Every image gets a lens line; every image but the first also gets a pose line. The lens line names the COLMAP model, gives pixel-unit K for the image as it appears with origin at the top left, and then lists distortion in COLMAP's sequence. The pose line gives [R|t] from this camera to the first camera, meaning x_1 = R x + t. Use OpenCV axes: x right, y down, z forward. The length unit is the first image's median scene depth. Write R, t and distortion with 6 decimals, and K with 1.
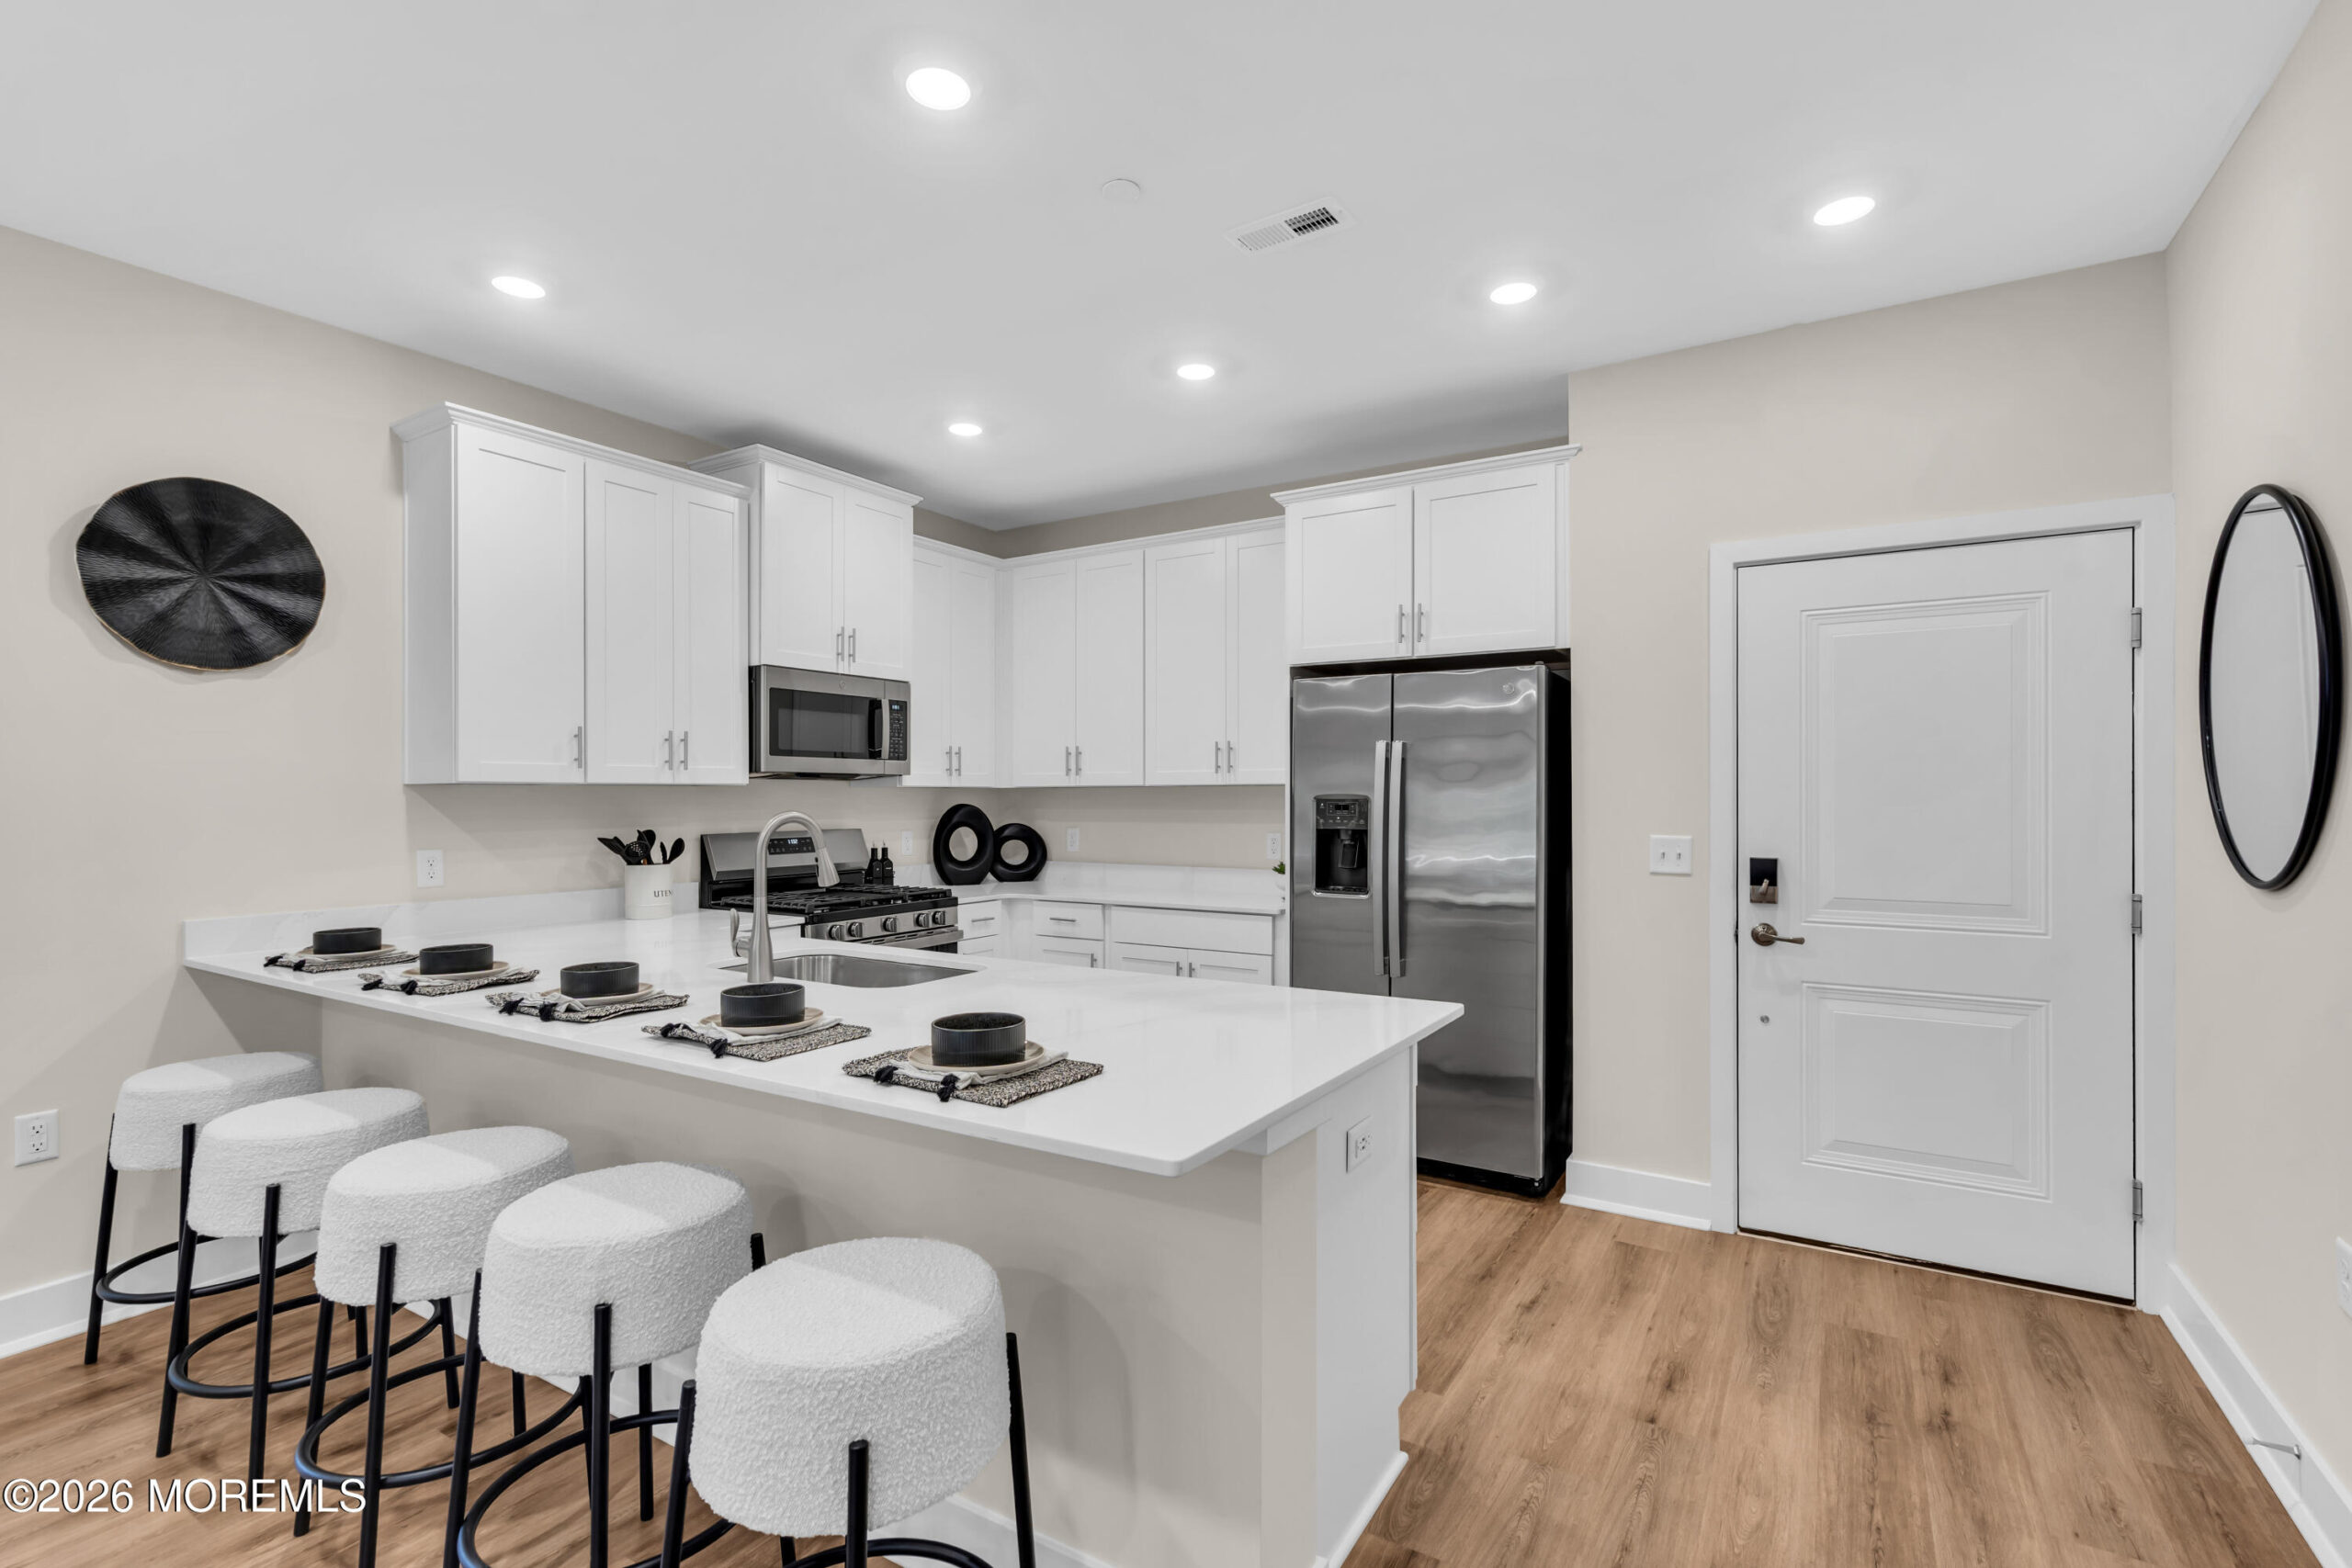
lens RADIAL K [[1060.9, 0, 1185.3], [0, 1060.9, 785.3], [0, 0, 1]] dist [-0.001461, -0.000141]
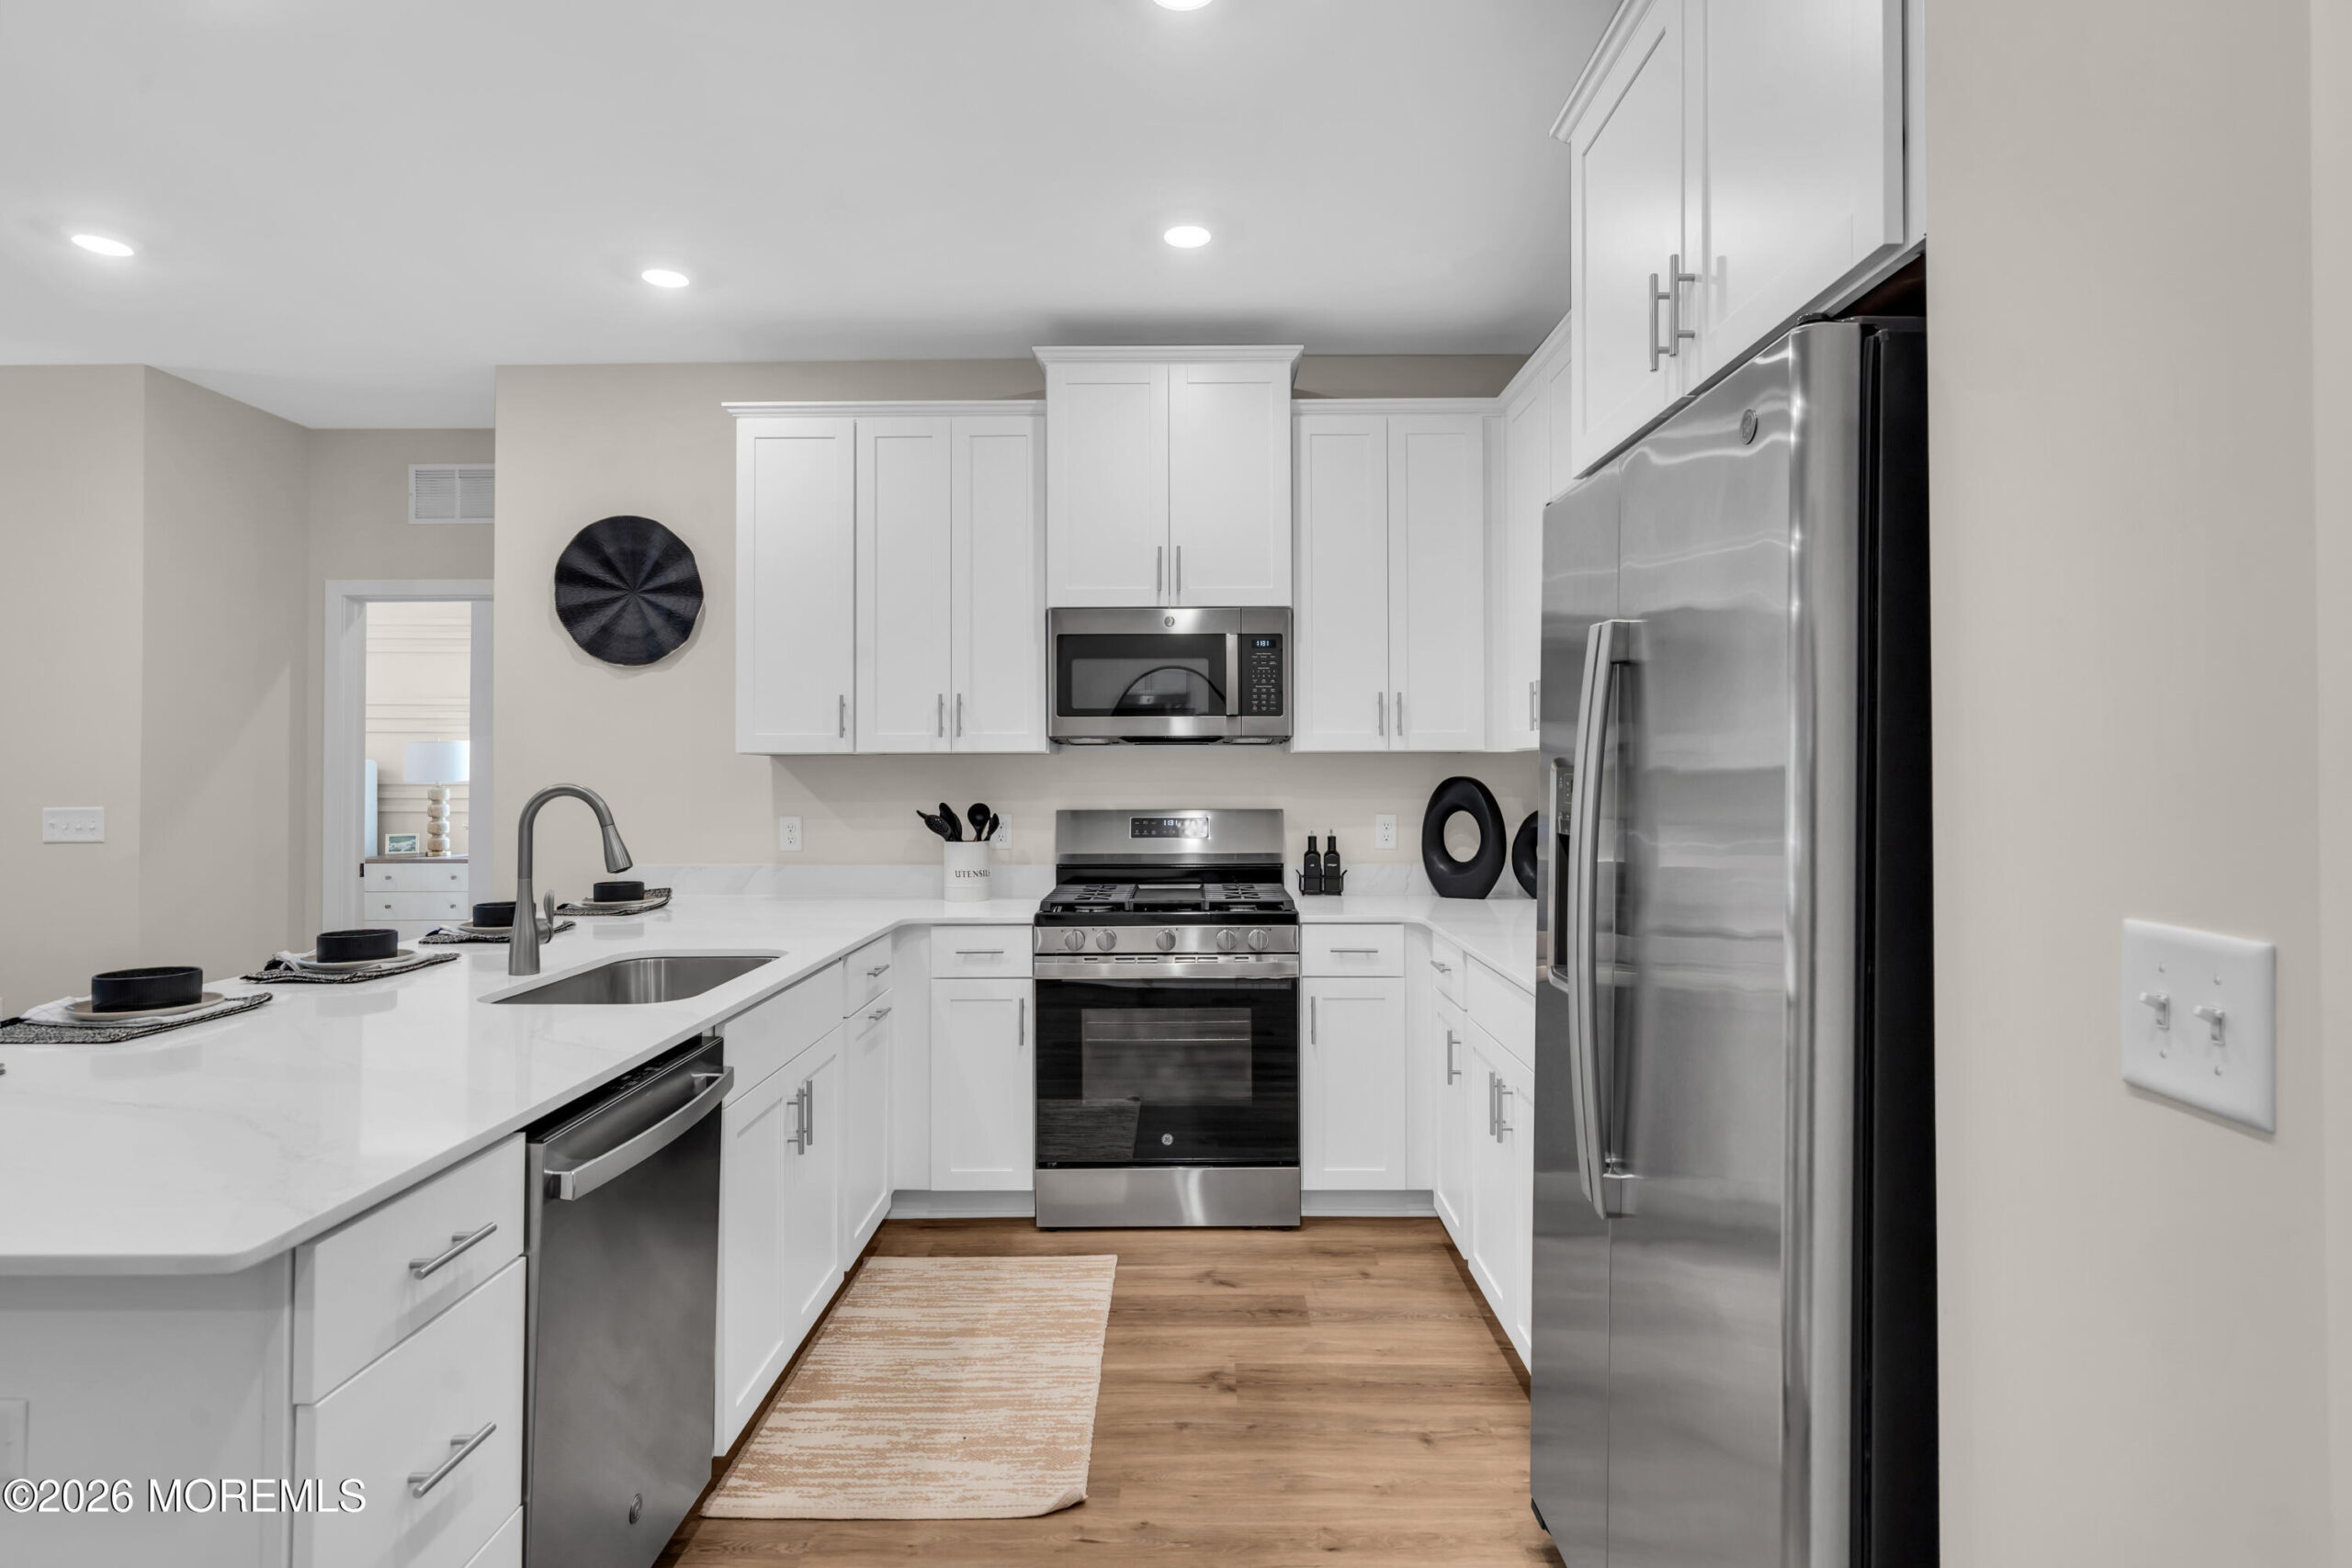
lens RADIAL K [[1220.2, 0, 1179.3], [0, 1220.2, 738.9], [0, 0, 1]] dist [0.001004, 0.000640]
pose [[0.523279, -0.023536, -0.851836, 0.563191], [0.011318, 0.999722, -0.020669, 0.011877], [0.852086, 0.001175, 0.523400, 0.697463]]
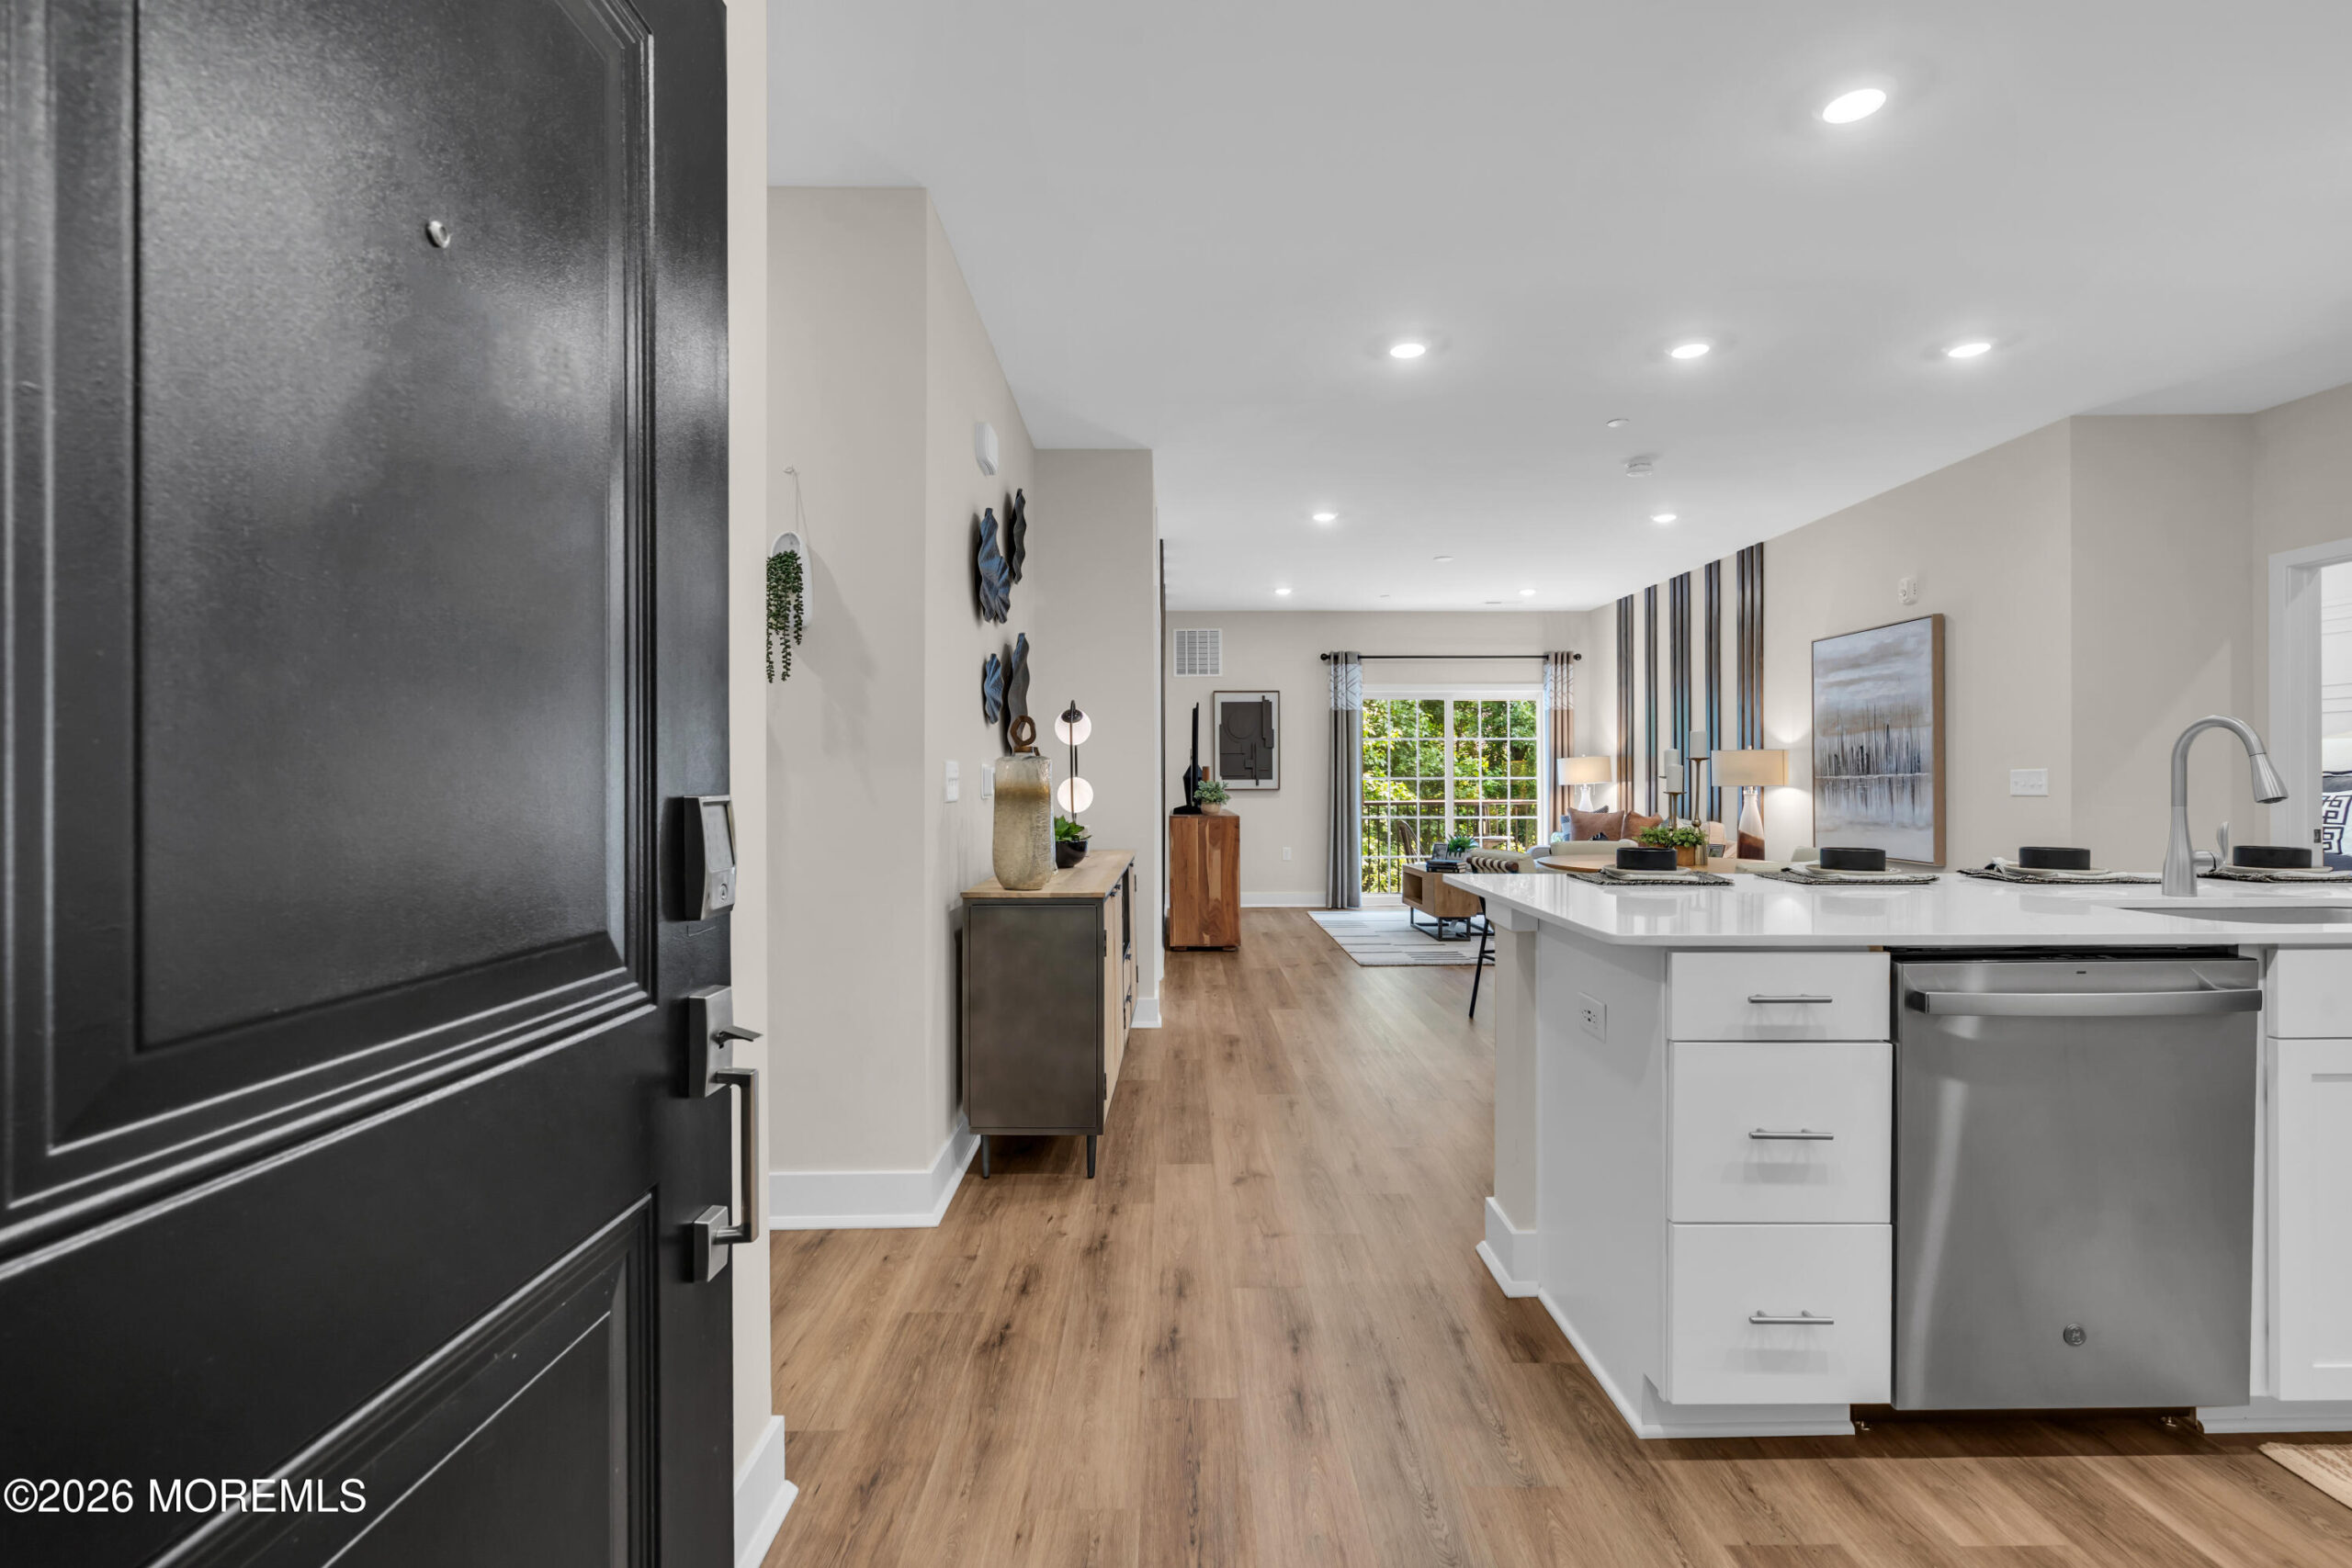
lens RADIAL K [[1060.9, 0, 1185.3], [0, 1060.9, 785.3], [0, 0, 1]] dist [-0.001461, -0.000141]
pose [[-0.846701, 0.004696, -0.532048, 0.622360], [0.009474, 0.999936, -0.006252, 0.058622], [0.531984, -0.010334, -0.846691, 0.968042]]
